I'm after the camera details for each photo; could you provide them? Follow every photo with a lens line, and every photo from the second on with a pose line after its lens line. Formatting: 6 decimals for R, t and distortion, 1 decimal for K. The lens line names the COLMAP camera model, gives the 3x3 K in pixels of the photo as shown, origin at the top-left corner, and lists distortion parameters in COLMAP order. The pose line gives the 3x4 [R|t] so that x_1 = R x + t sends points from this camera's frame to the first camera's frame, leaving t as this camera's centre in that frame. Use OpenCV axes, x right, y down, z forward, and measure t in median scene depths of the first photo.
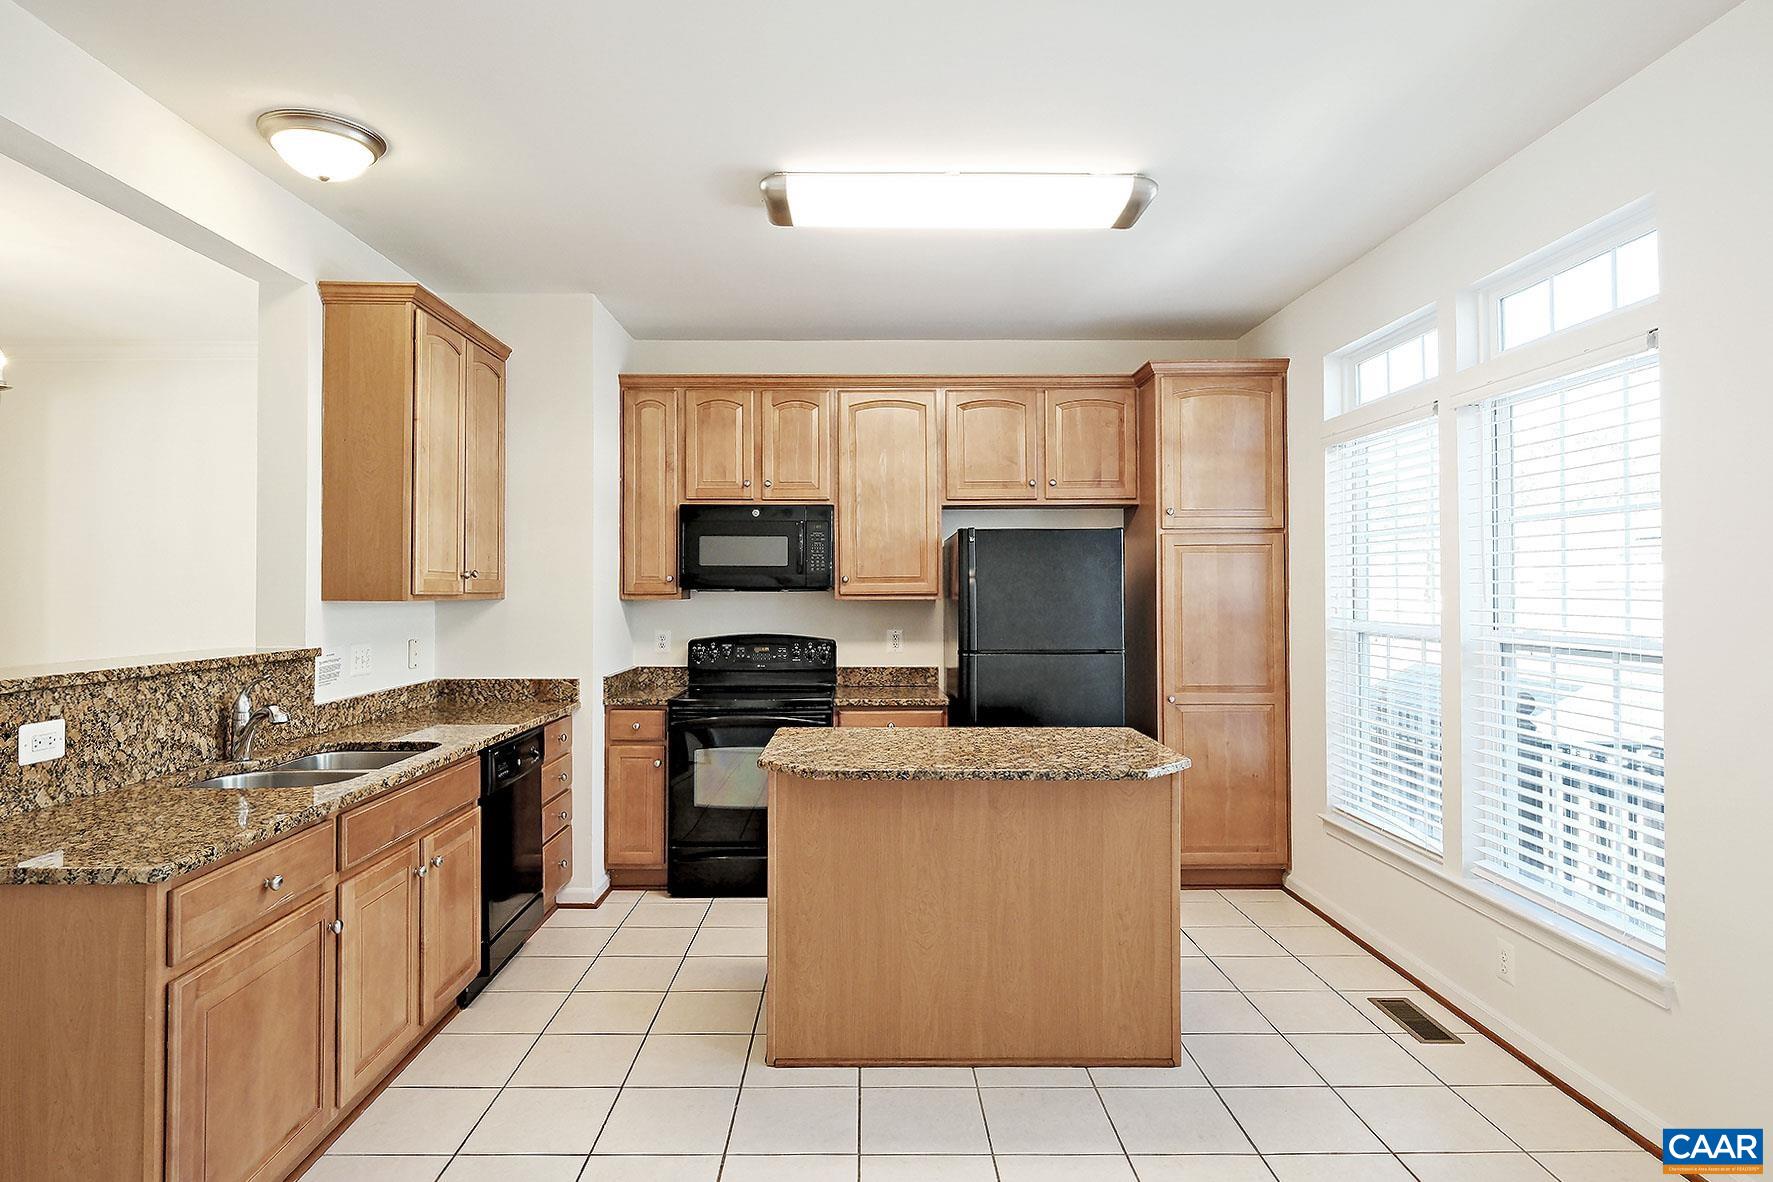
lens RADIAL K [[998.8, 0, 879.8], [0, 998.8, 576.5], [0, 0, 1]] dist [0.000394, 0.000071]
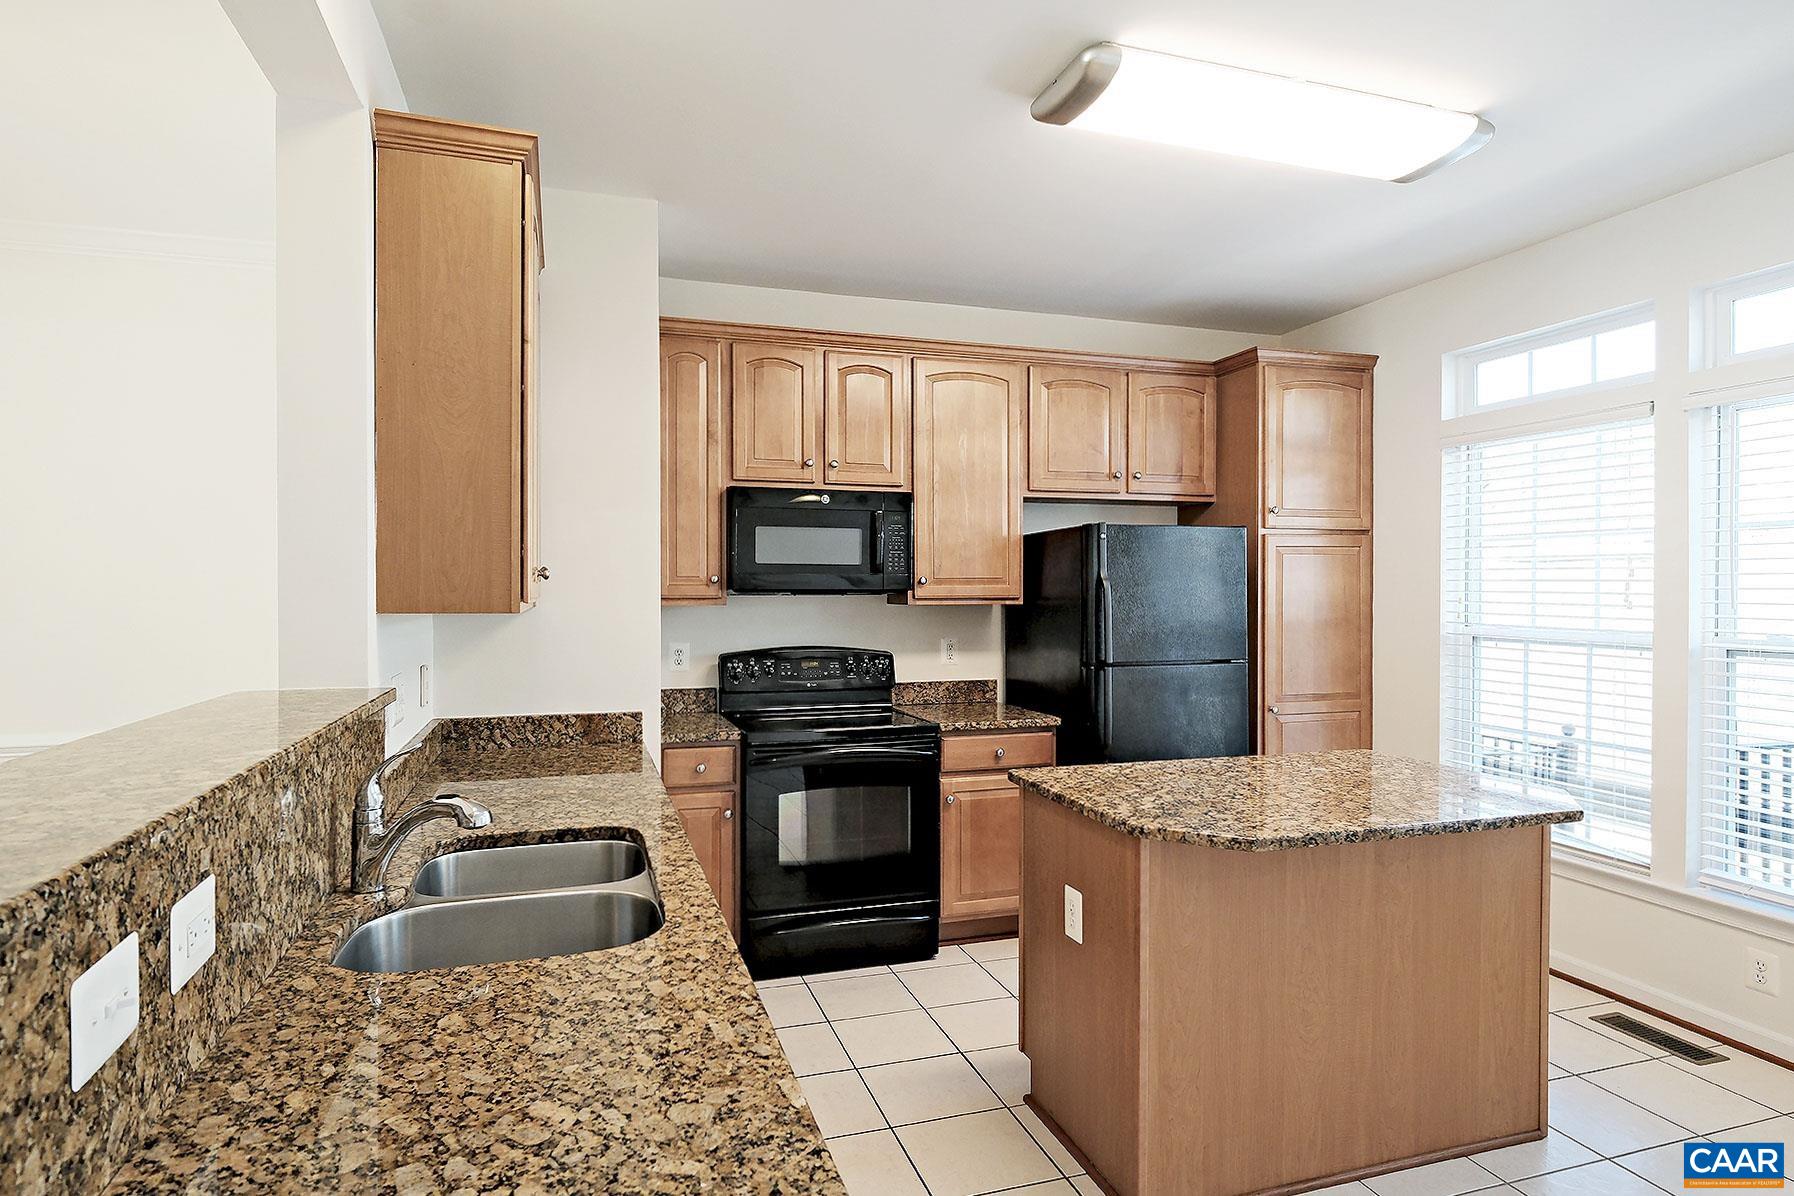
lens RADIAL K [[975.5, 0, 897.0], [0, 975.5, 598.0], [0, 0, 1]] dist [-0.000612, 0.000112]
pose [[0.955259, -0.001643, 0.295766, -0.322440], [-0.005373, 0.999723, 0.022907, -0.001445], [-0.295722, -0.023471, 0.954986, 0.230199]]
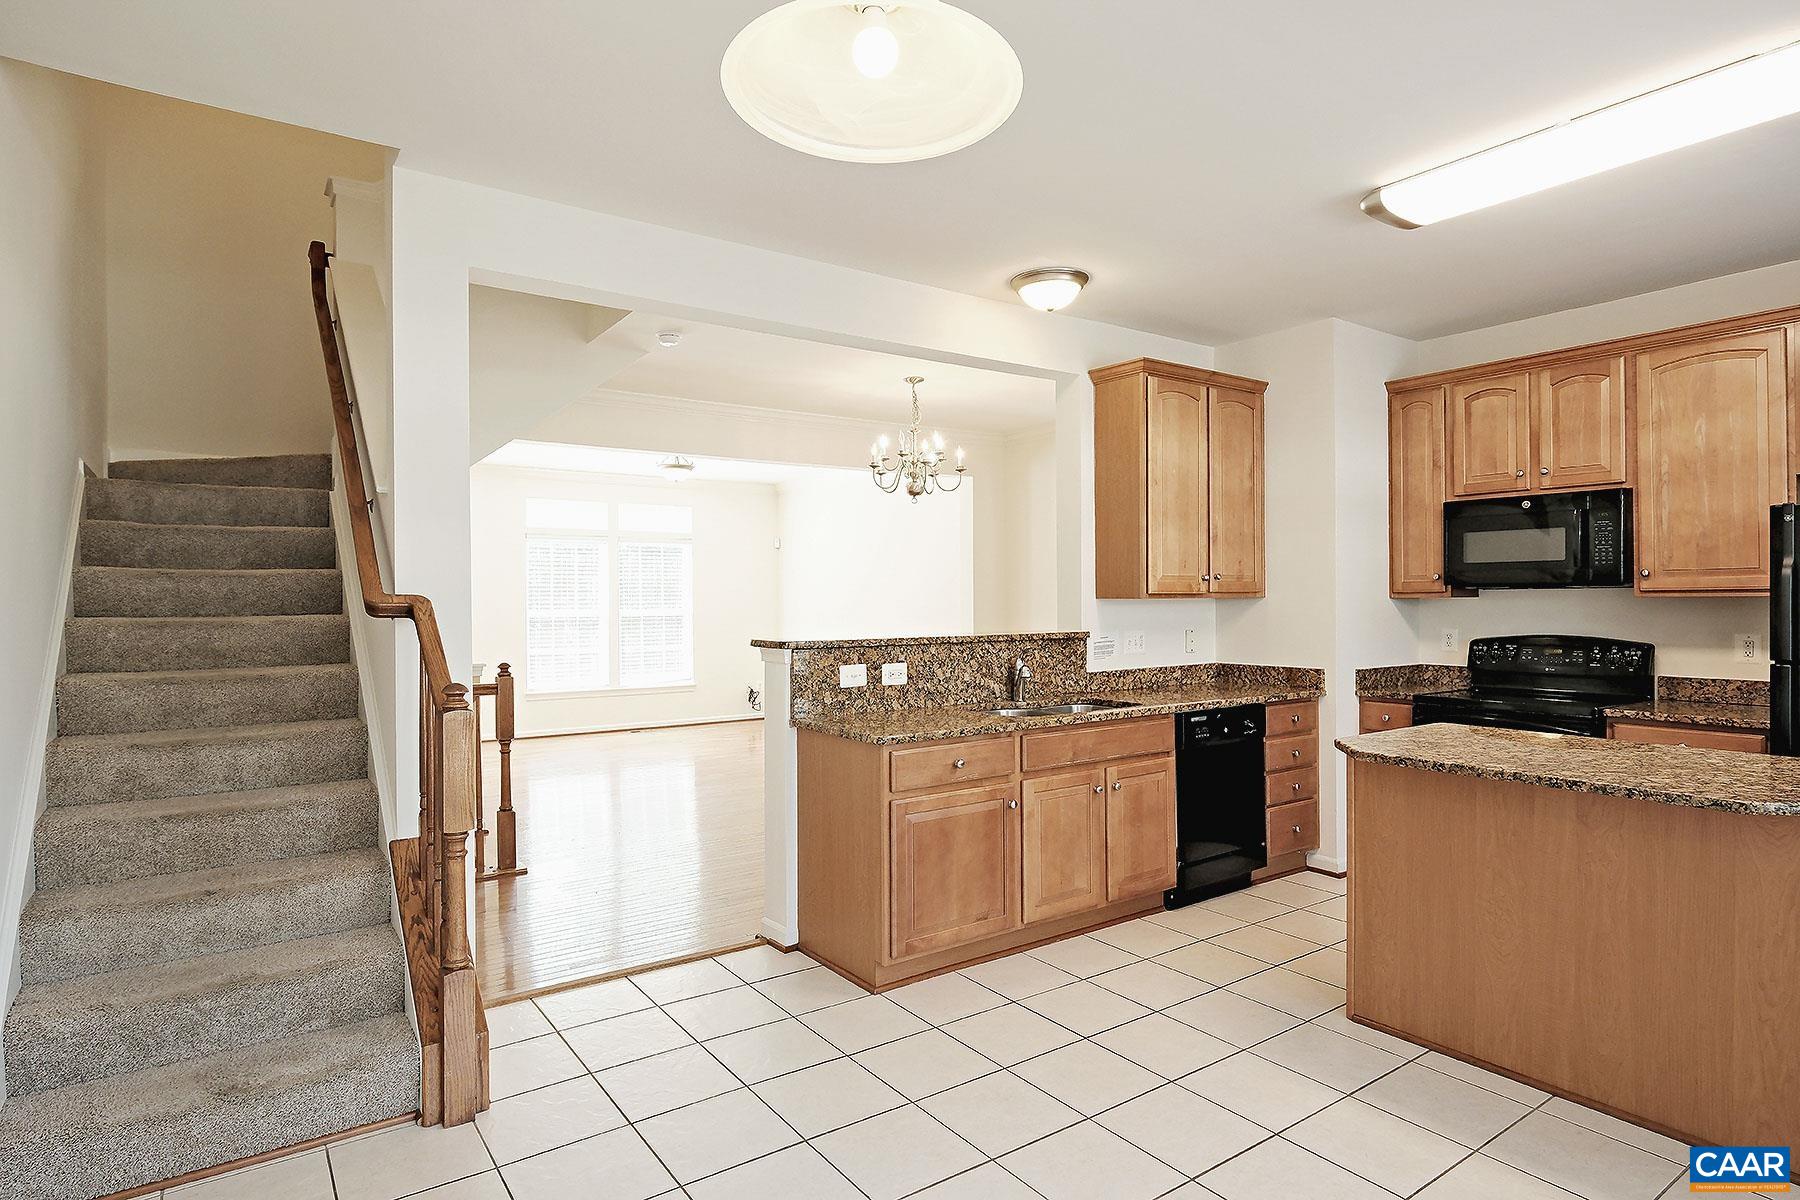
lens RADIAL K [[984.6, 0, 892.6], [0, 984.6, 603.3], [0, 0, 1]] dist [-0.005041, -0.001201]
pose [[0.561666, 0.000000, -0.827364, 0.321256], [0.019148, 0.999732, 0.012998, 0.005798], [0.827143, -0.023143, 0.561515, -0.008007]]
